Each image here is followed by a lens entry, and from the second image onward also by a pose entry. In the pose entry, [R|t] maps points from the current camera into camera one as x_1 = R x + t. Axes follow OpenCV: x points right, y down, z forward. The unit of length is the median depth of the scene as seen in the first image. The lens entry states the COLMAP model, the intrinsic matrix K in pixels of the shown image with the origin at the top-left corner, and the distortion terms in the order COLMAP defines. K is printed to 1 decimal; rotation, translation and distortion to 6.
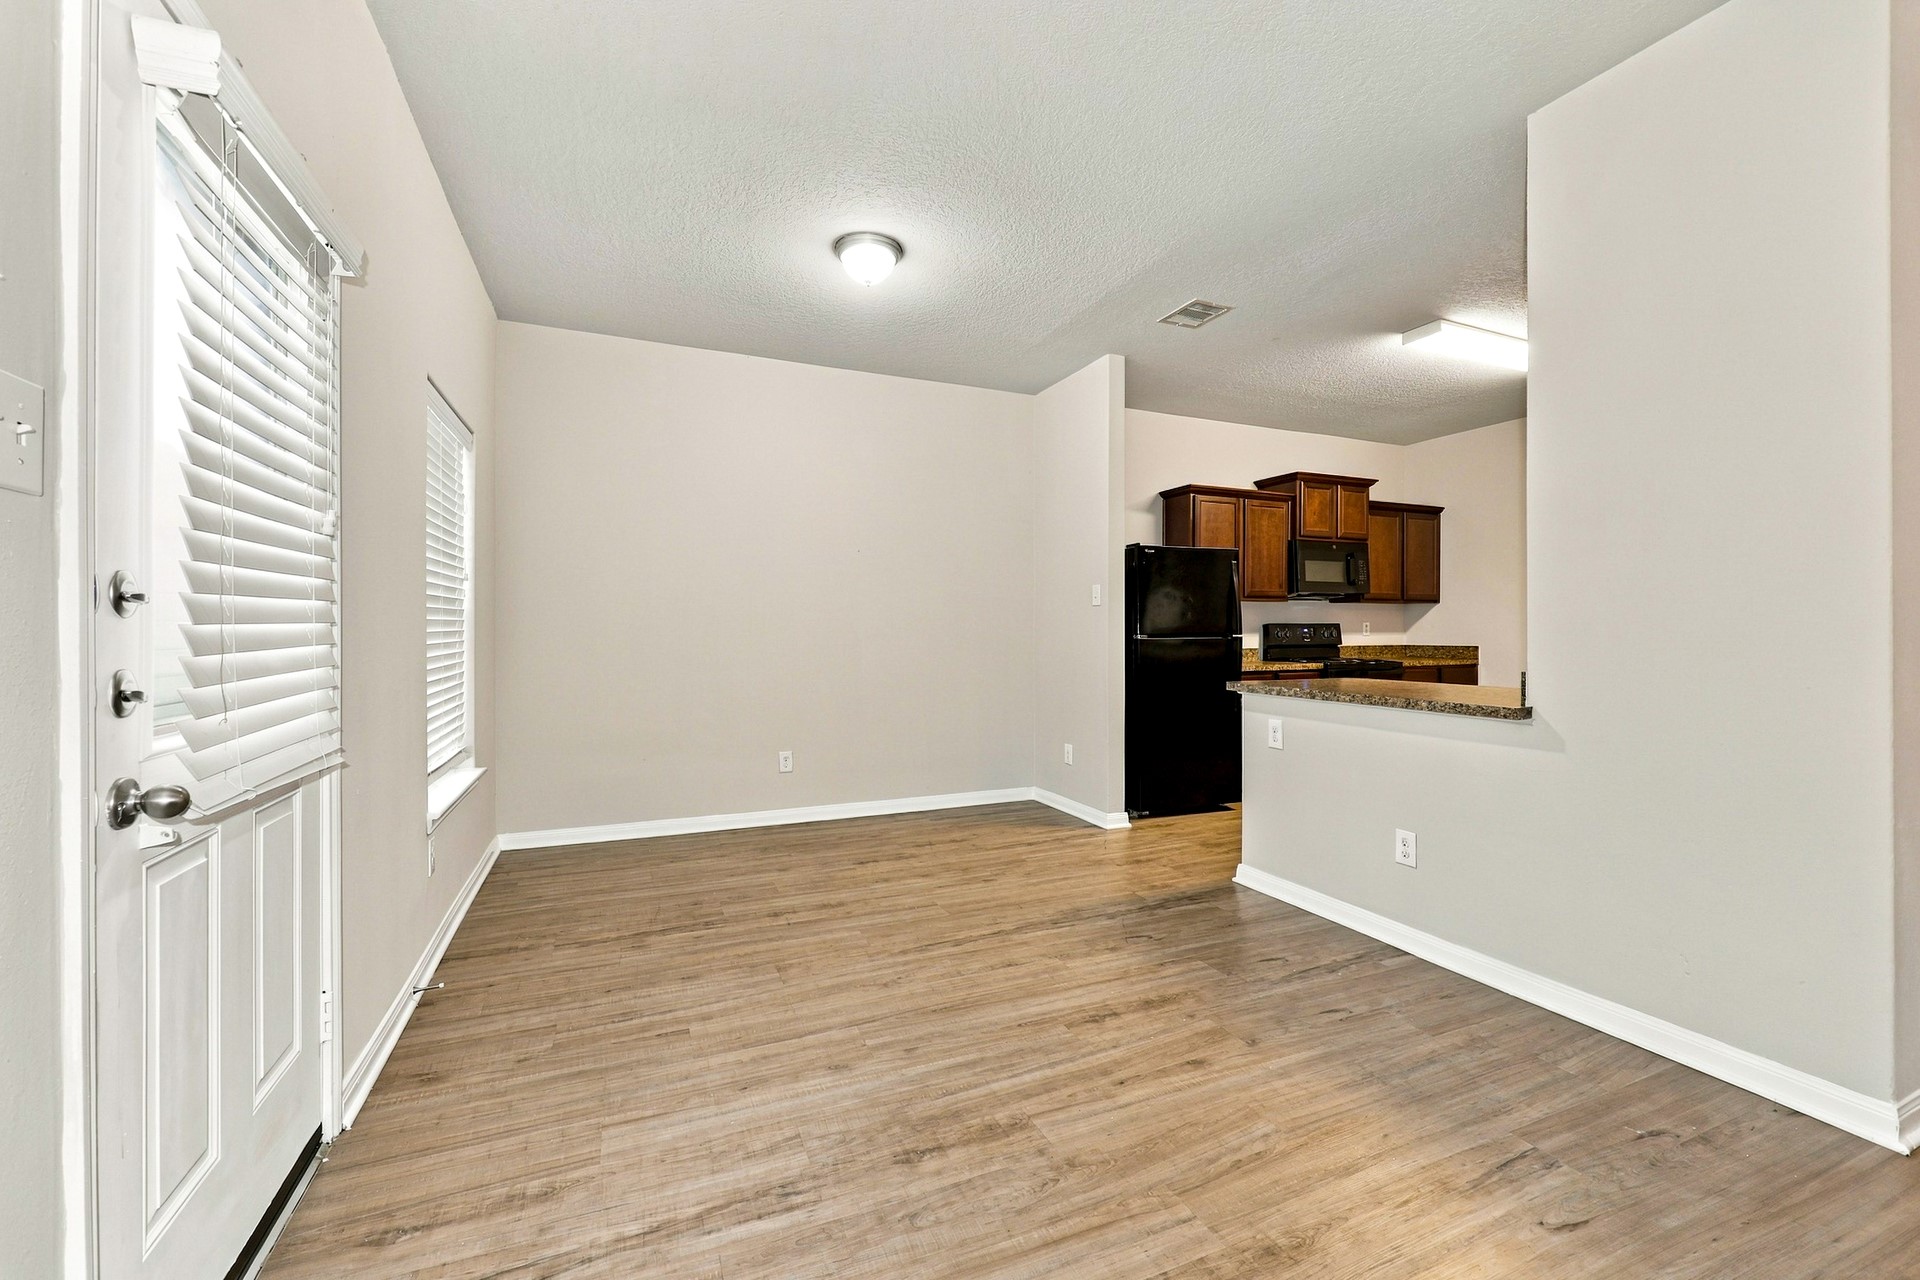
lens RADIAL K [[784.7, 0, 958.2], [0, 784.7, 639.1], [0, 0, 1]] dist [0.000978, 0.000324]
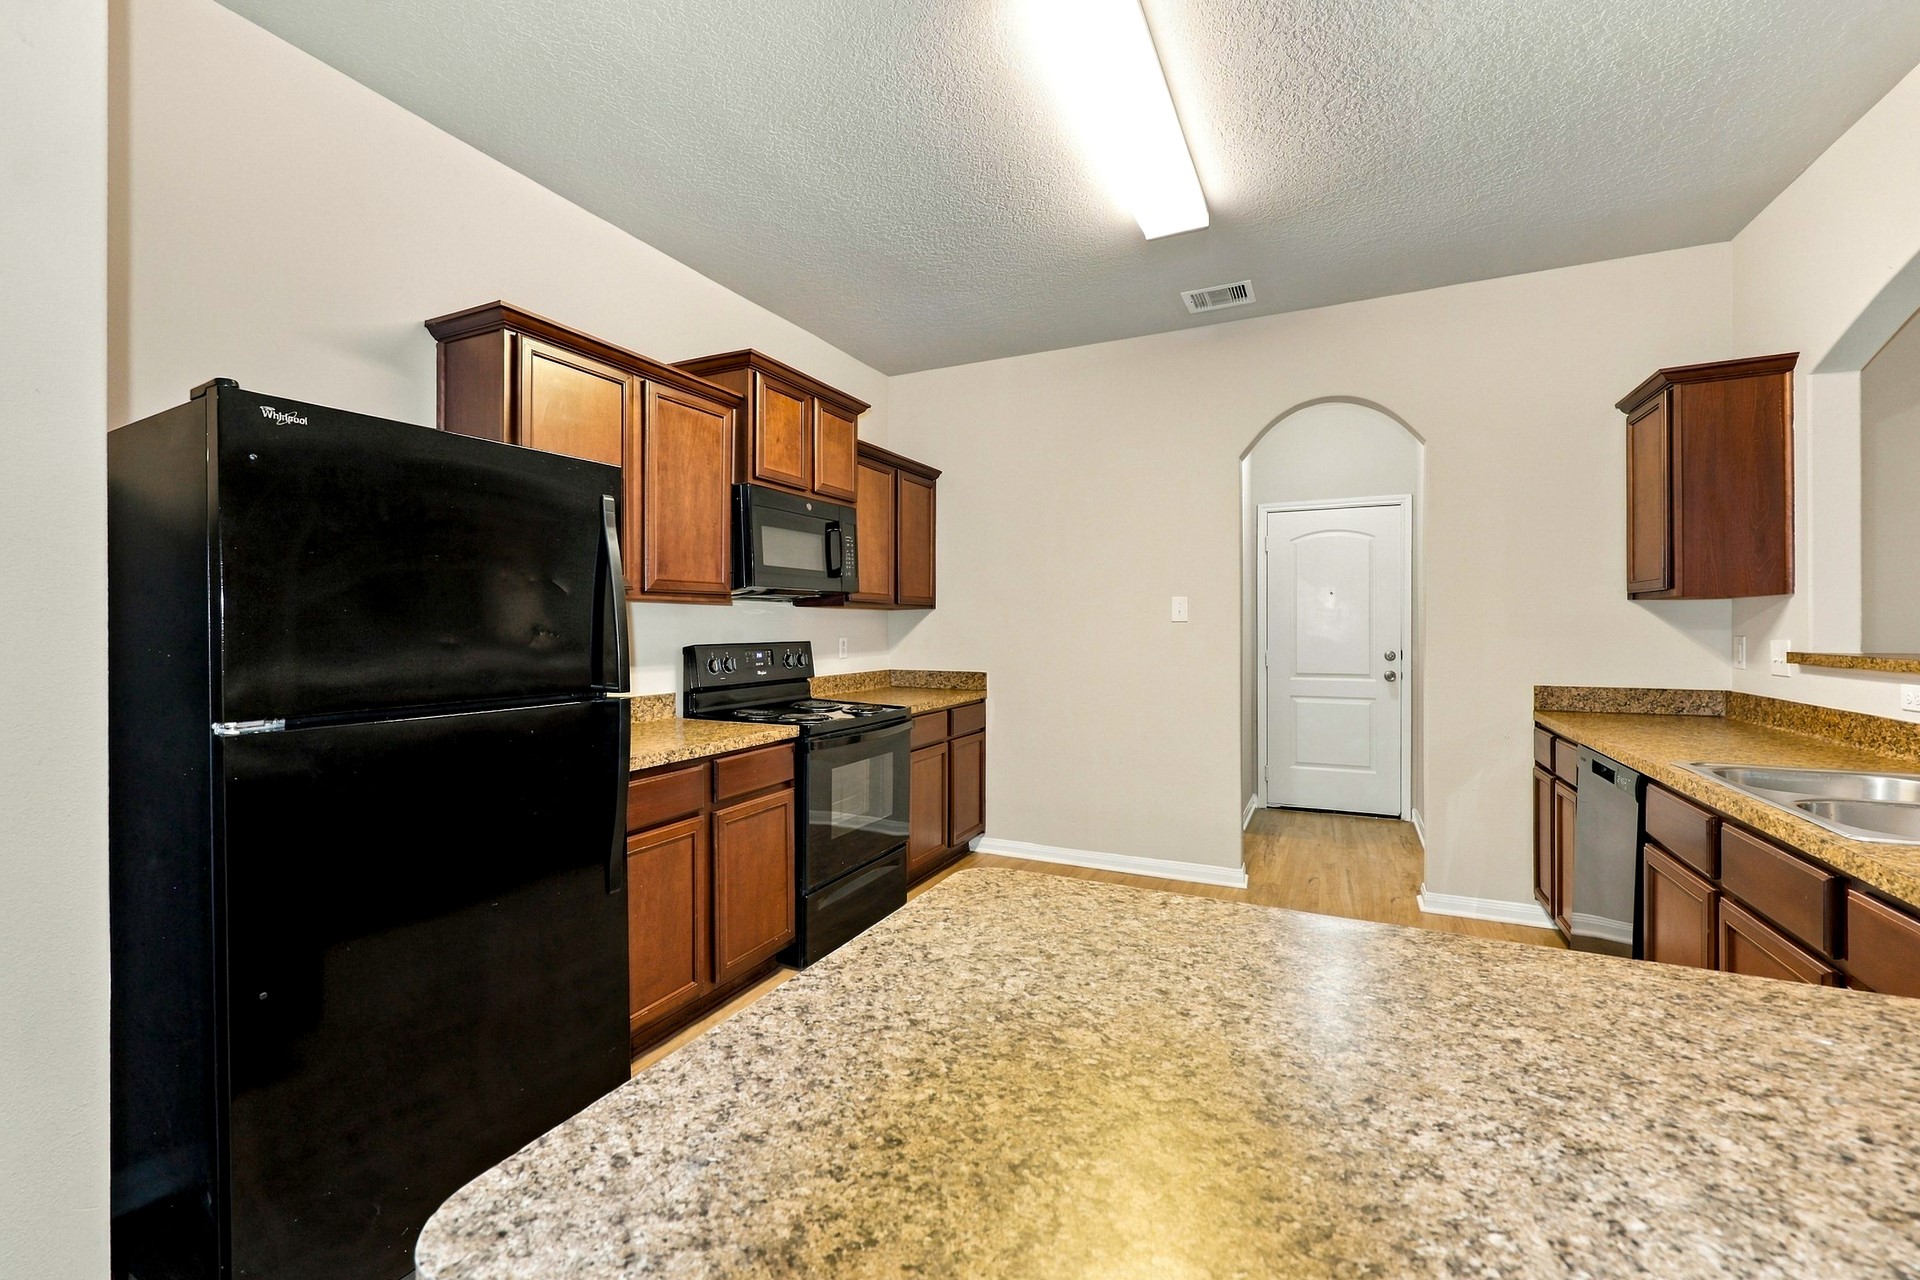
lens RADIAL K [[784.7, 0, 965.4], [0, 784.7, 632.8], [0, 0, 1]] dist [0.000978, 0.000324]
pose [[0.749685, -0.004894, 0.661776, 0.193305], [0.005090, 0.999986, 0.001630, -0.028892], [-0.661775, 0.002147, 0.749700, 0.510556]]
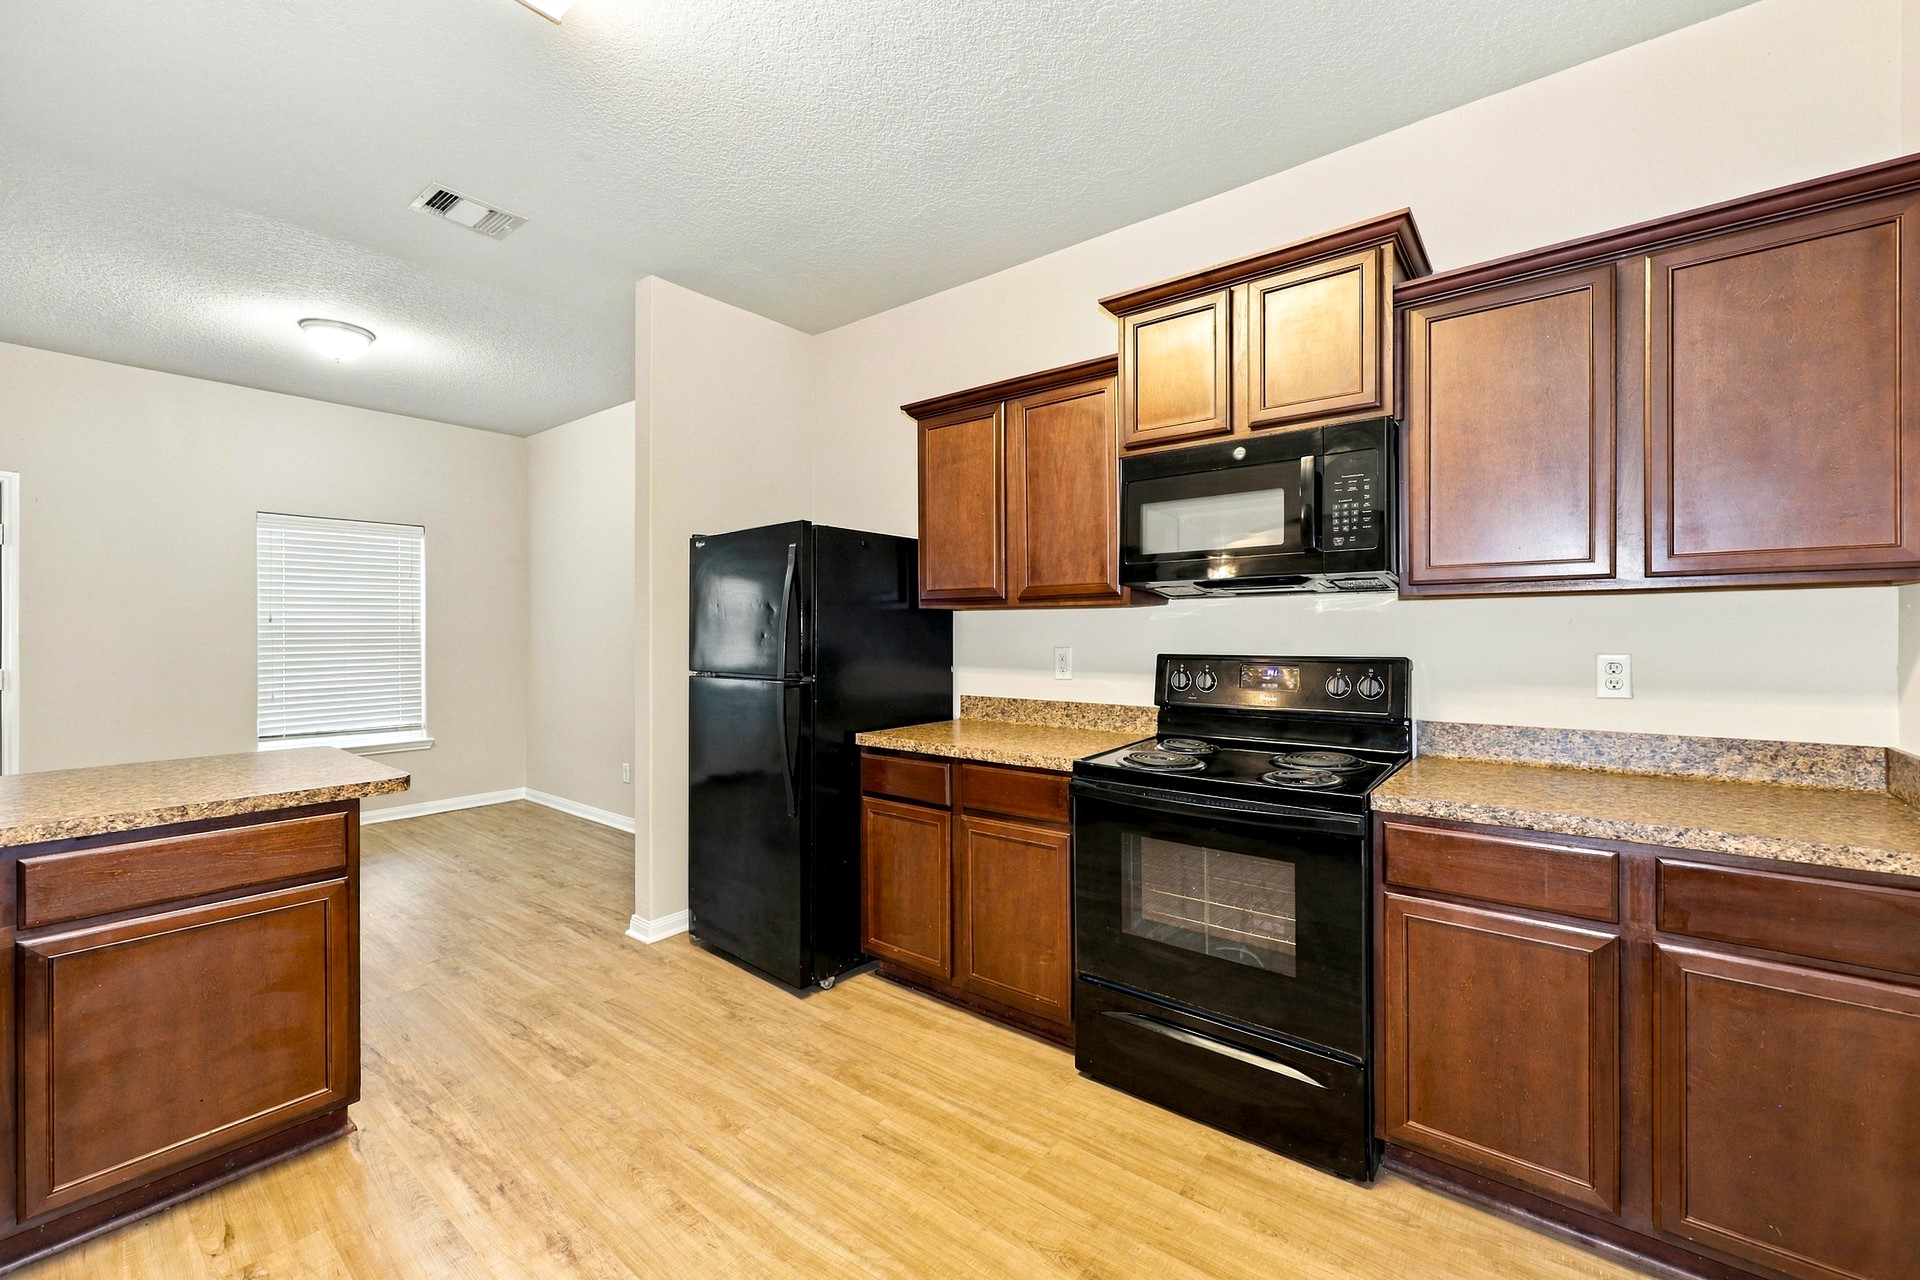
lens RADIAL K [[784.7, 0, 958.8], [0, 784.7, 627.5], [0, 0, 1]] dist [0.000978, 0.000324]
pose [[0.461342, -0.001202, -0.887221, 0.759252], [-0.003382, 0.999989, -0.003113, -0.034254], [0.887216, 0.004436, 0.461333, 0.717646]]
